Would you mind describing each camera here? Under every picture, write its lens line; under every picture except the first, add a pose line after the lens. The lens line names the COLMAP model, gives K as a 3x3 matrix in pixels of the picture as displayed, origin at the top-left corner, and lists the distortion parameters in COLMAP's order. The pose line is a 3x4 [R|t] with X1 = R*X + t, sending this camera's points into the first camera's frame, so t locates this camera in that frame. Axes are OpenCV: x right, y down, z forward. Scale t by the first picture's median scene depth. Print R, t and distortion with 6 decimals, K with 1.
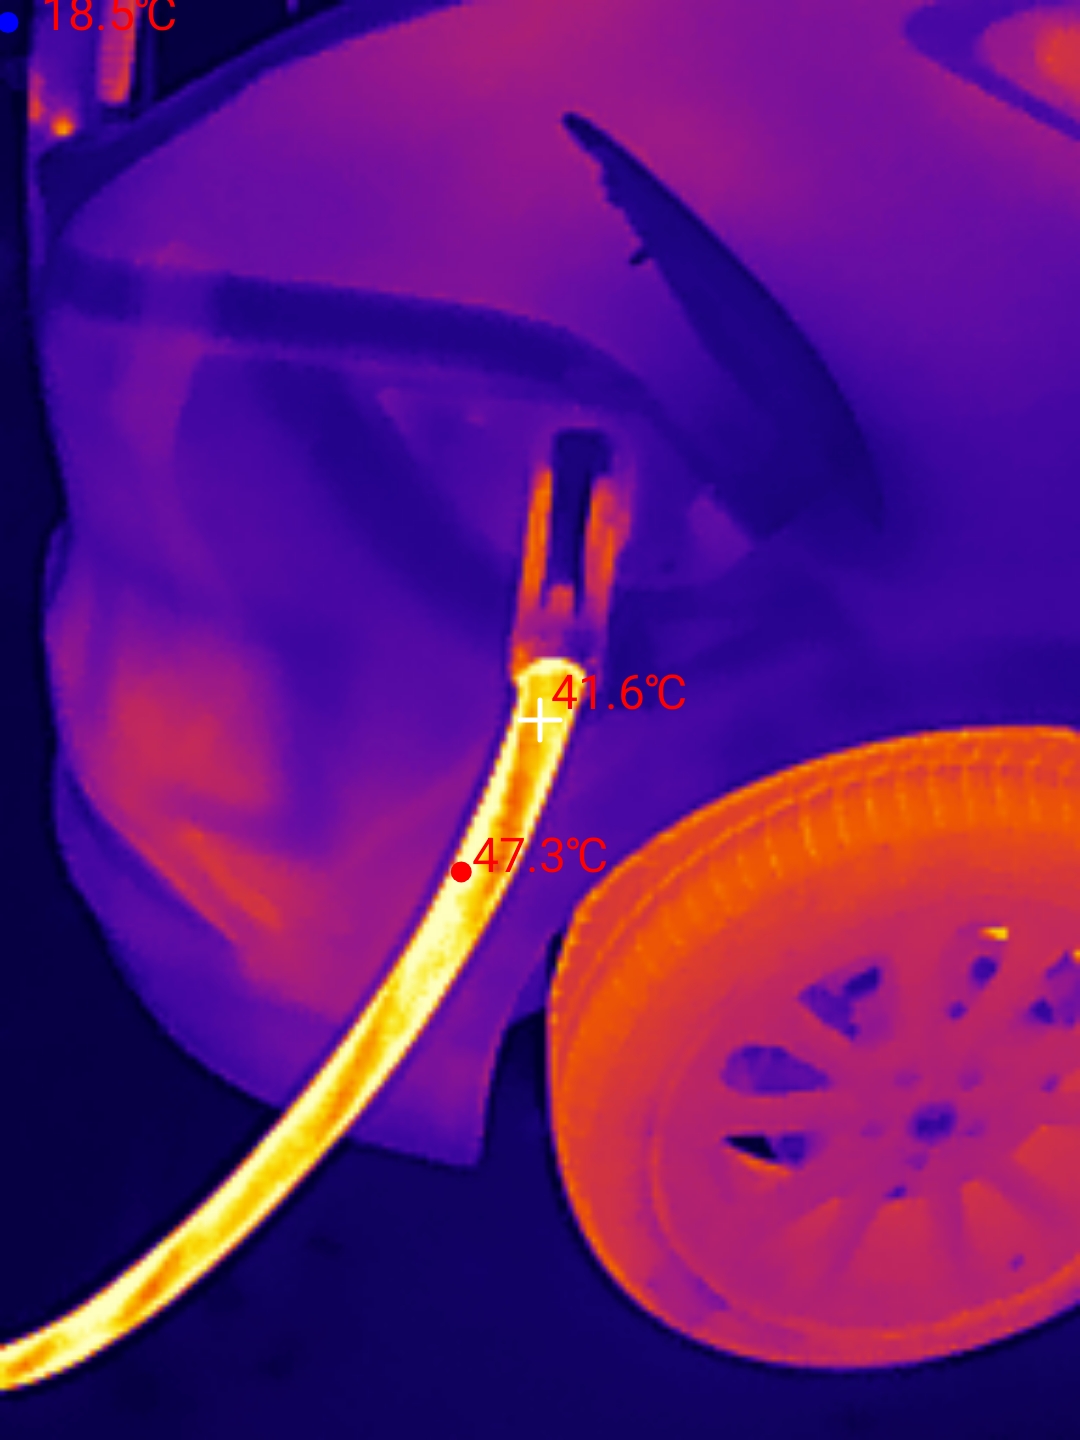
lens RADIAL K [[1449.2, 0, 540.0], [0, 1449.2, 720.0], [0, 0, 1]] dist [-0.276892, -0.014021]
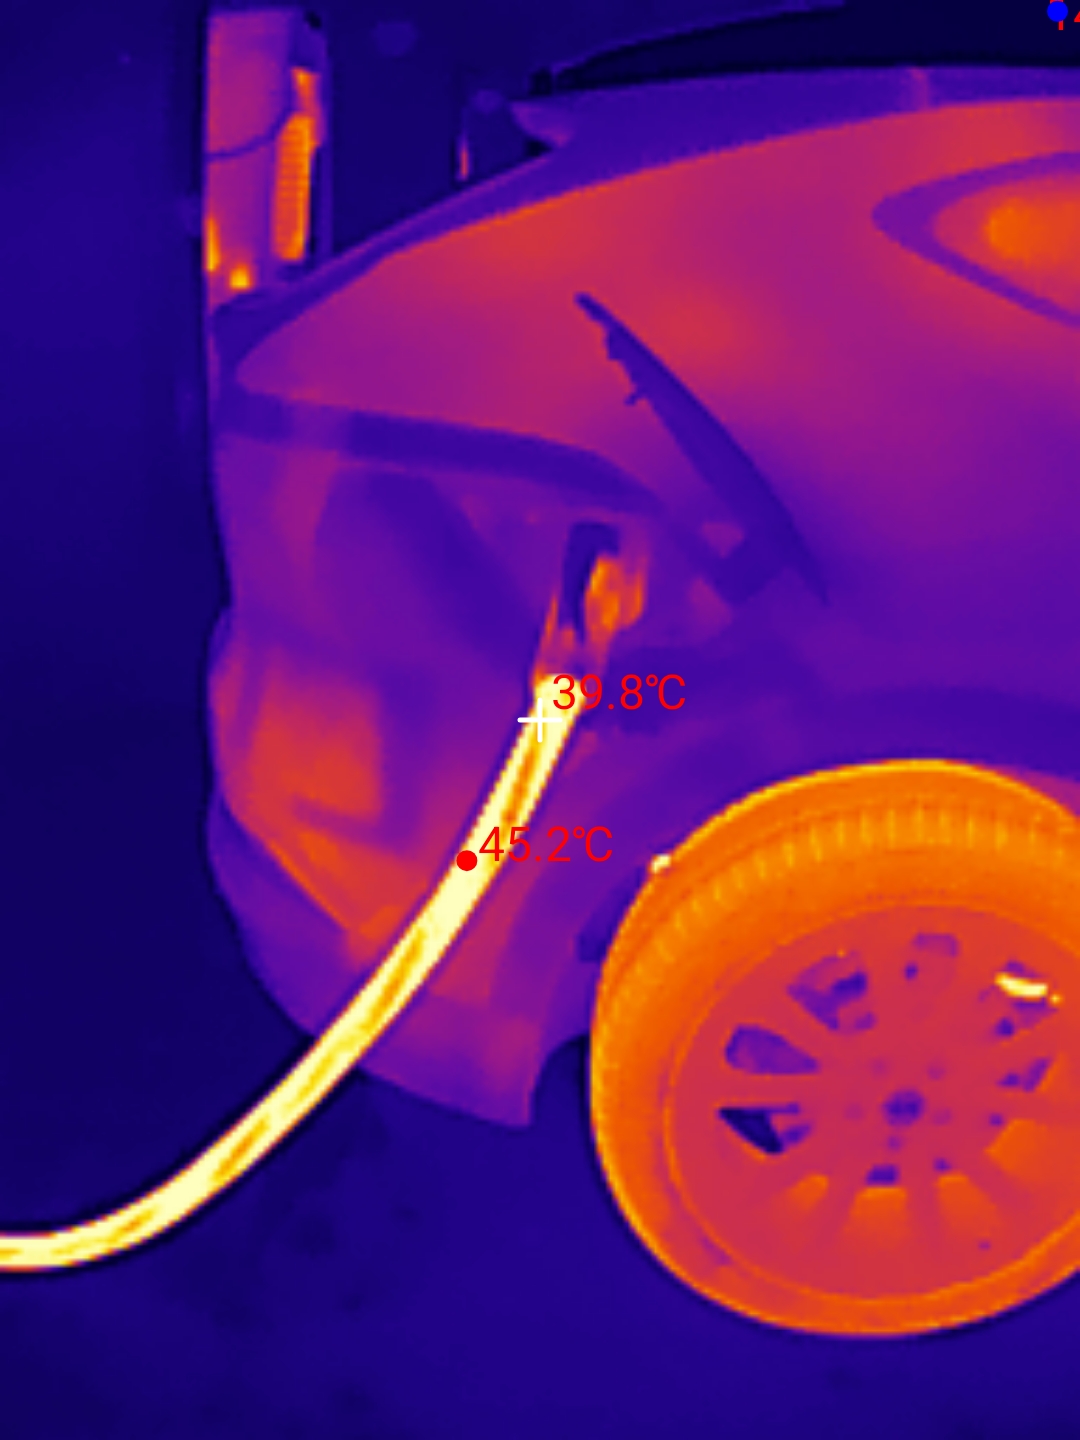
lens RADIAL K [[1449.2, 0, 540.0], [0, 1449.2, 720.0], [0, 0, 1]] dist [-0.276892, -0.014021]
pose [[0.992988, 0.025563, -0.115419, 0.105984], [-0.038504, 0.993038, -0.111320, 0.108684], [0.111770, 0.114984, 0.987059, -0.271308]]
